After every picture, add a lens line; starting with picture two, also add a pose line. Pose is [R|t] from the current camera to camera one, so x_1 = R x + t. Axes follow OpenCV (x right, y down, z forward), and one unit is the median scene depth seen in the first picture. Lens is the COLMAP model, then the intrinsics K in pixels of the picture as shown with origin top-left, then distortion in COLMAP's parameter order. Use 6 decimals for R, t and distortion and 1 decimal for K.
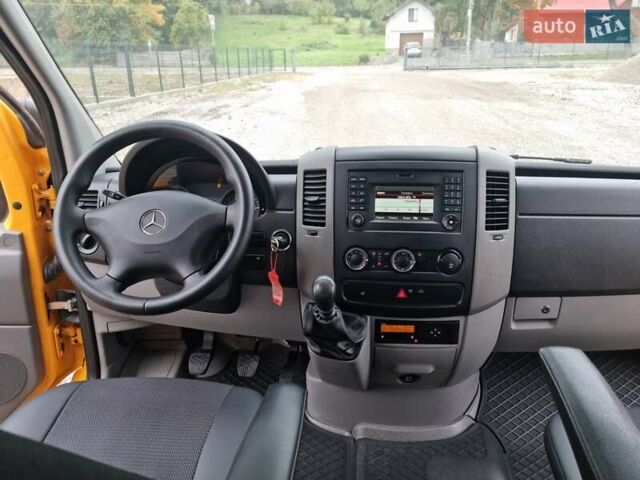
lens RADIAL K [[505.3, 0, 322.3], [0, 505.3, 238.2], [0, 0, 1]] dist [0.099095, -0.098469]
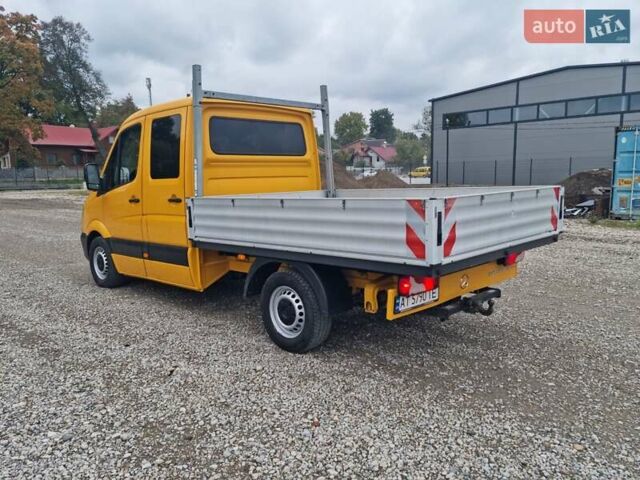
lens RADIAL K [[505.3, 0, 318.0], [0, 505.3, 246.9], [0, 0, 1]] dist [0.099095, -0.098469]
pose [[0.624193, -0.111944, 0.773209, -0.068164], [0.275901, 0.957500, -0.084104, 0.031903], [-0.730932, 0.265826, 0.628550, -0.073159]]
